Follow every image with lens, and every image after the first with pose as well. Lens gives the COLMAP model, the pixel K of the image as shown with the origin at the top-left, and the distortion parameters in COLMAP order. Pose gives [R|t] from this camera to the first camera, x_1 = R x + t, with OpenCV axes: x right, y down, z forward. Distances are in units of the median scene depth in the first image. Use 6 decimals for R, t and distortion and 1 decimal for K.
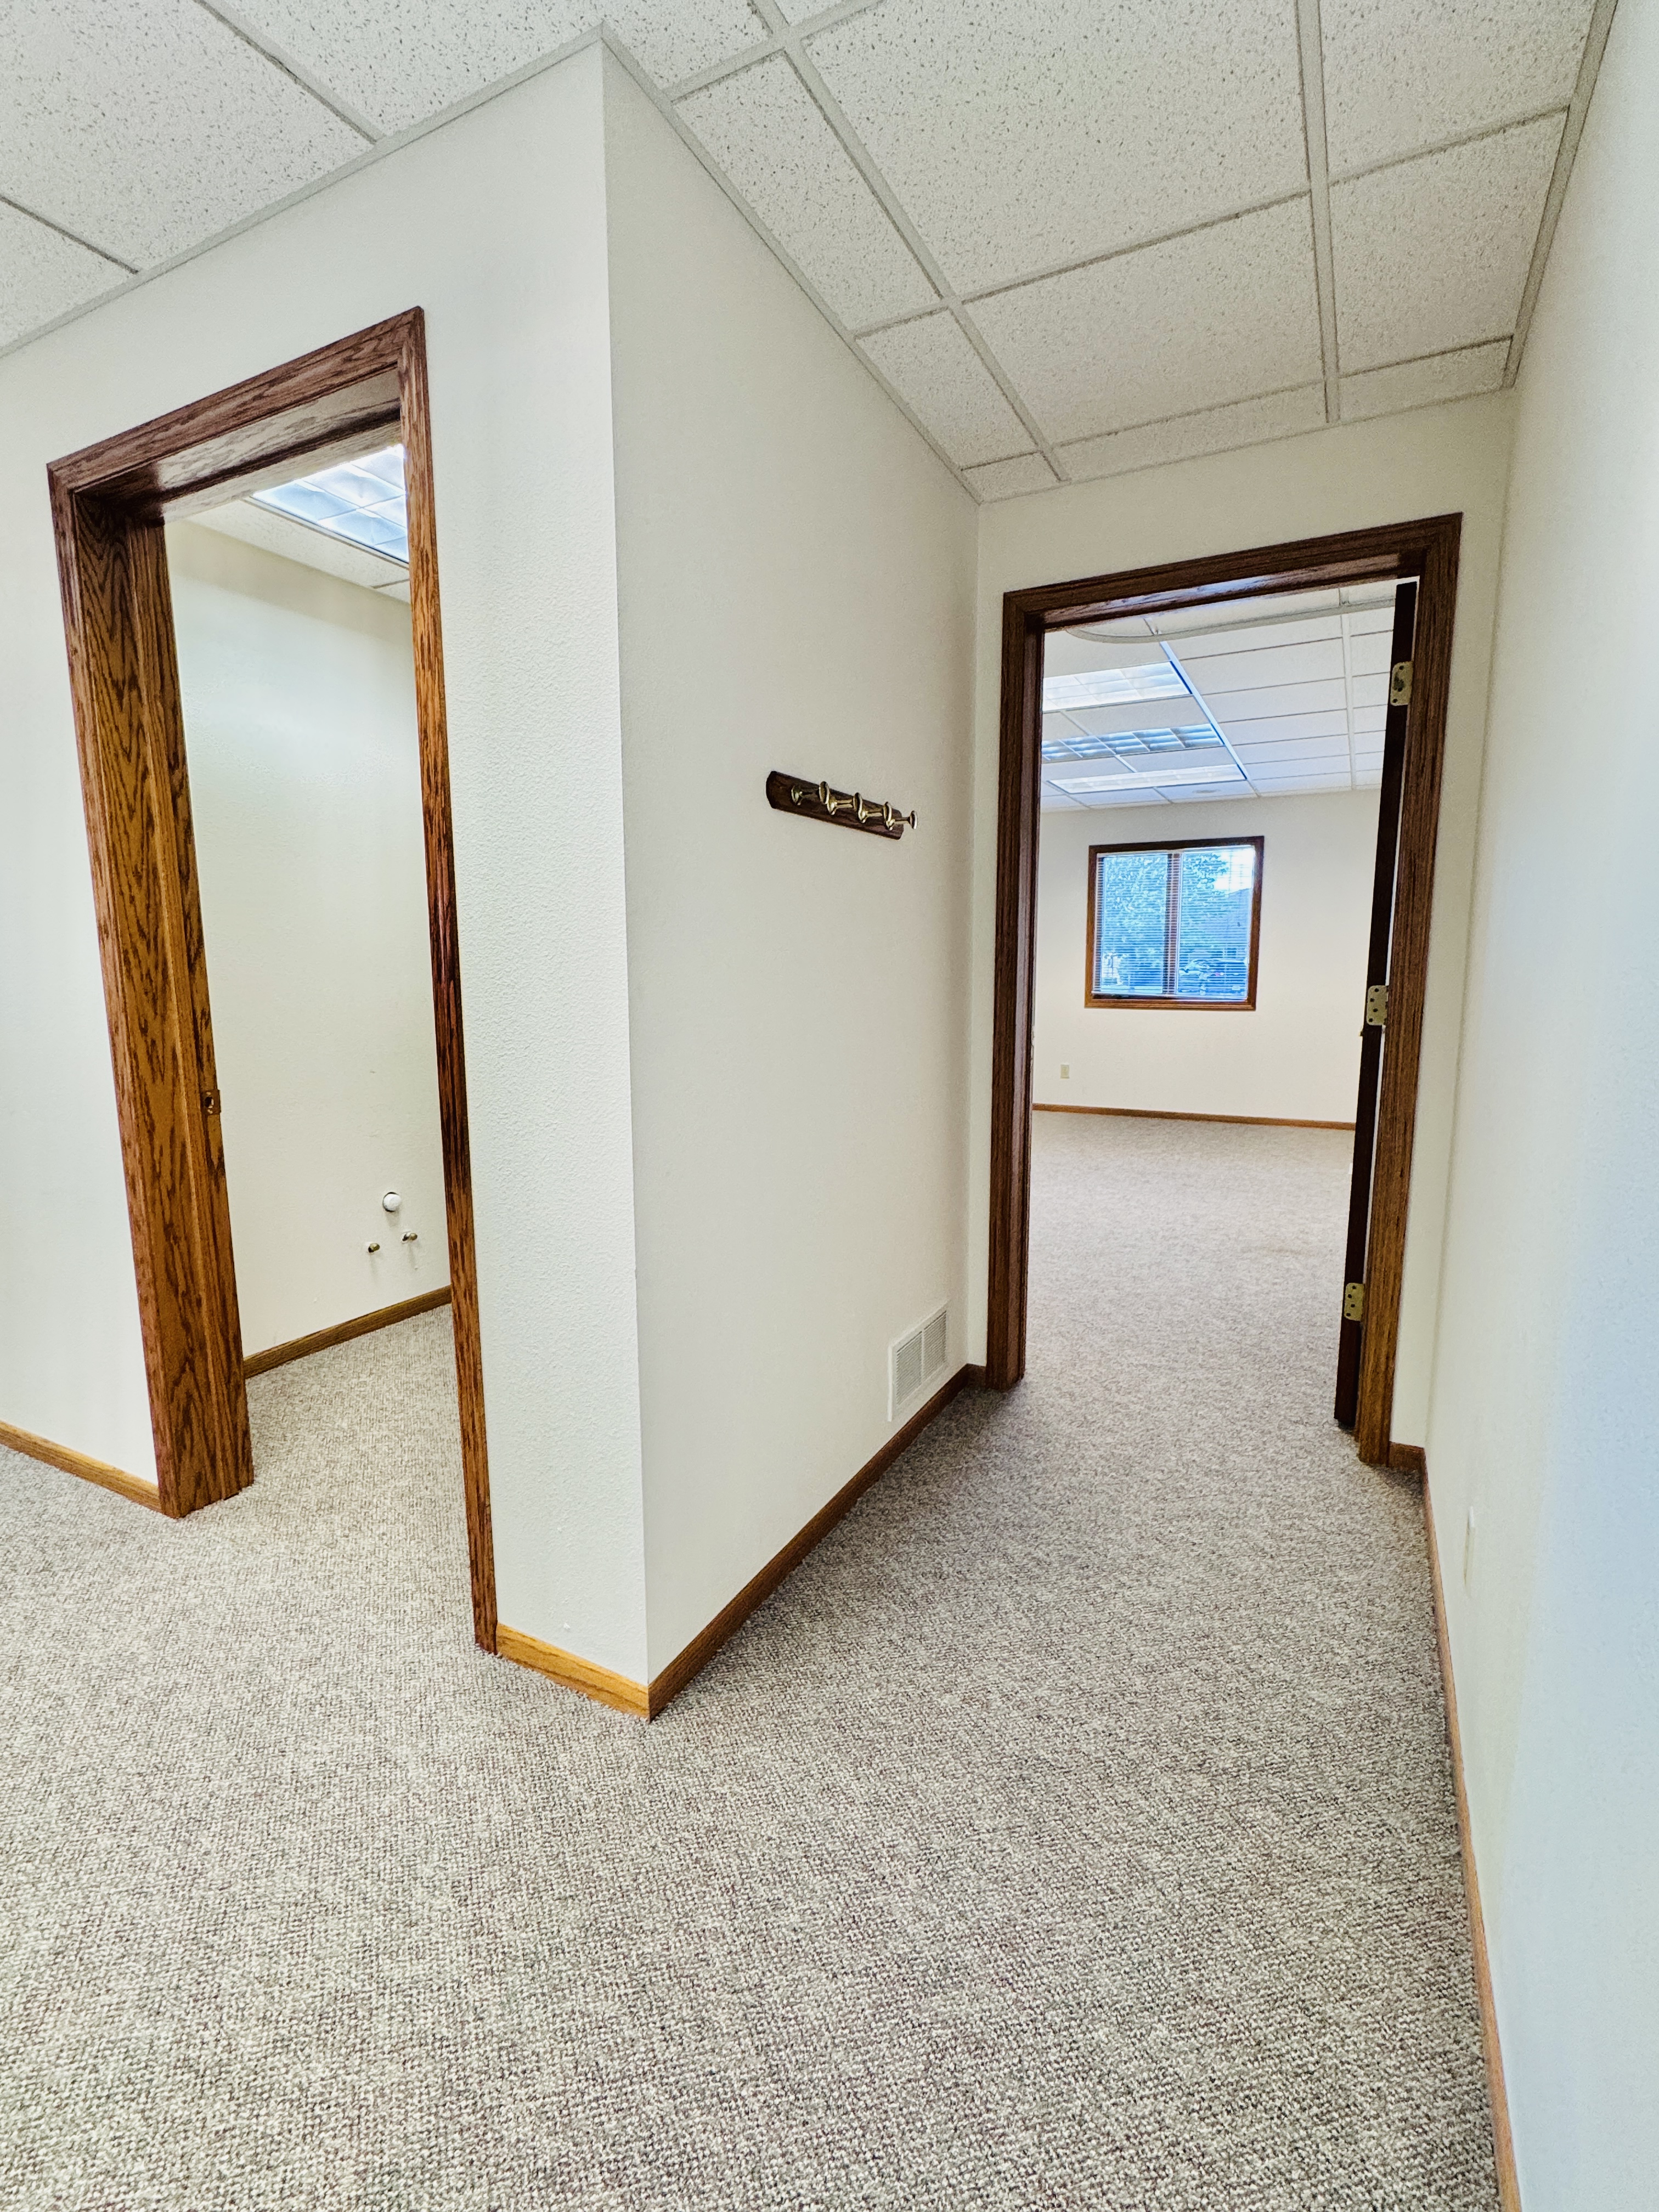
lens RADIAL K [[1018.0, 0, 824.3], [0, 1018.0, 1098.4], [0, 0, 1]] dist [0.014844, -0.000027]
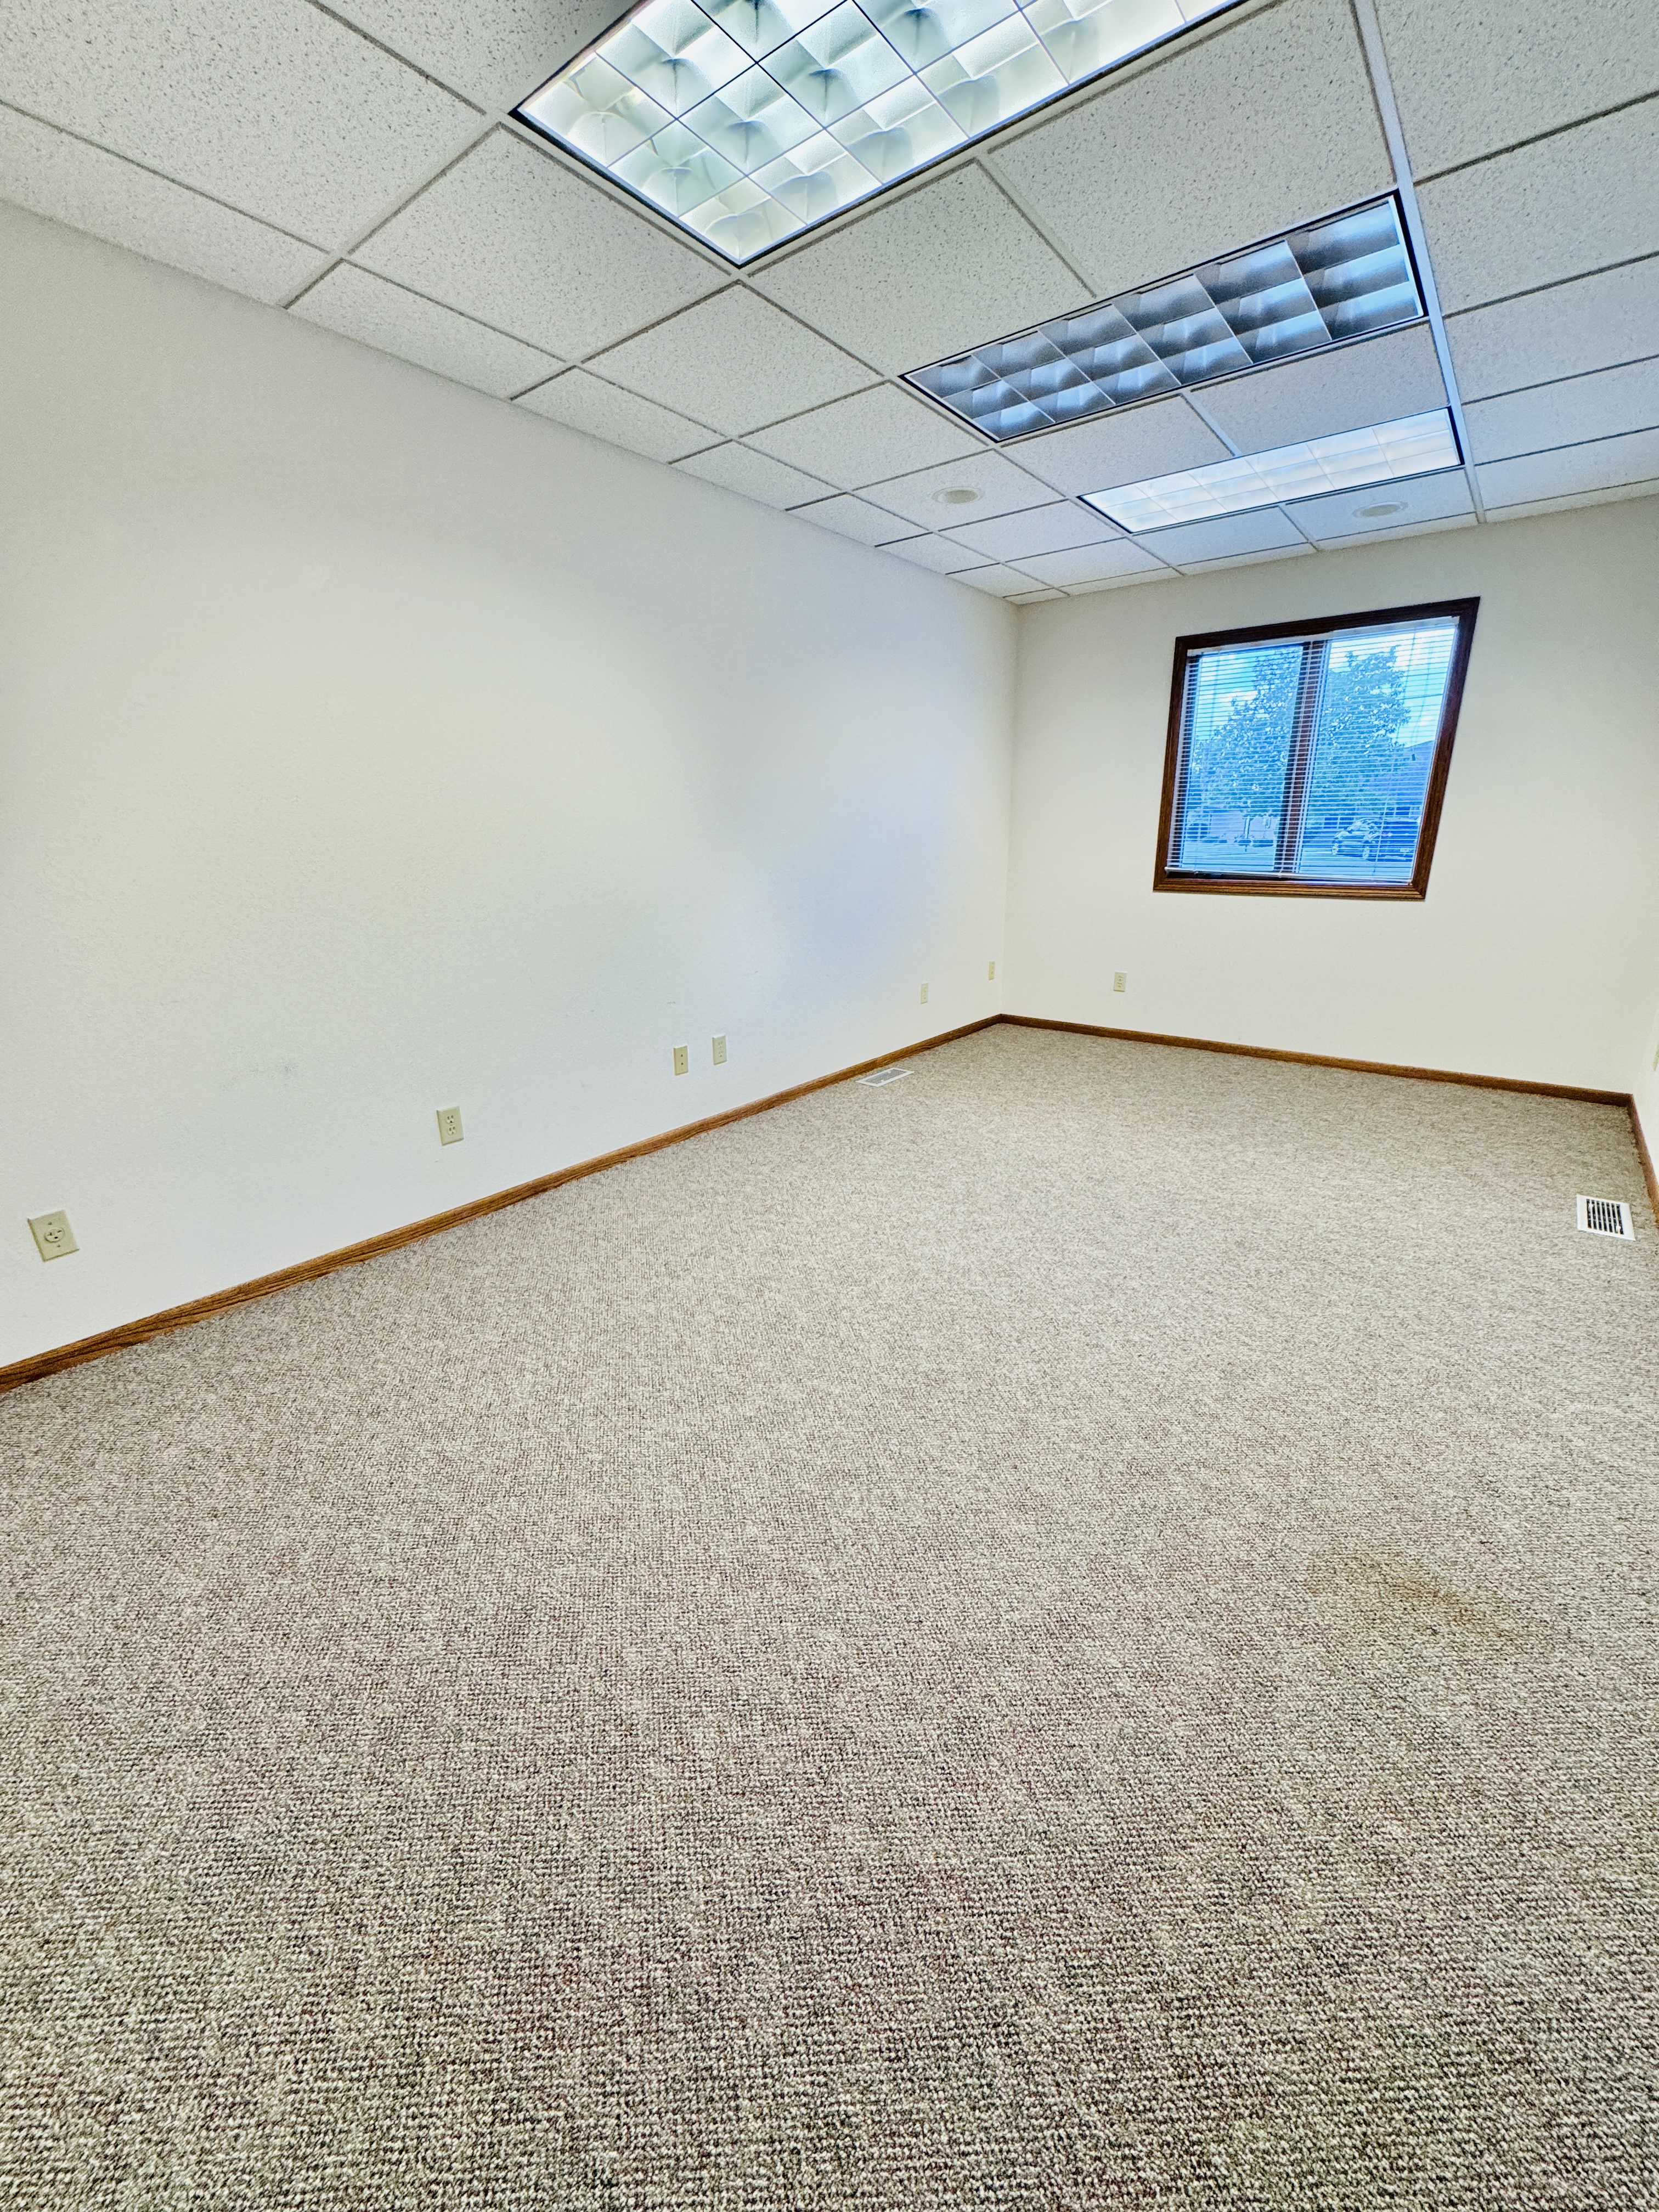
lens RADIAL K [[876.0, 0, 821.0], [0, 876.0, 1106.4], [0, 0, 1]] dist [-0.000298, 0.000761]
pose [[0.982461, 0.043206, -0.181396, 0.155148], [-0.011121, 0.984631, 0.174293, -0.048851], [0.186138, -0.169219, 0.967842, 0.373921]]
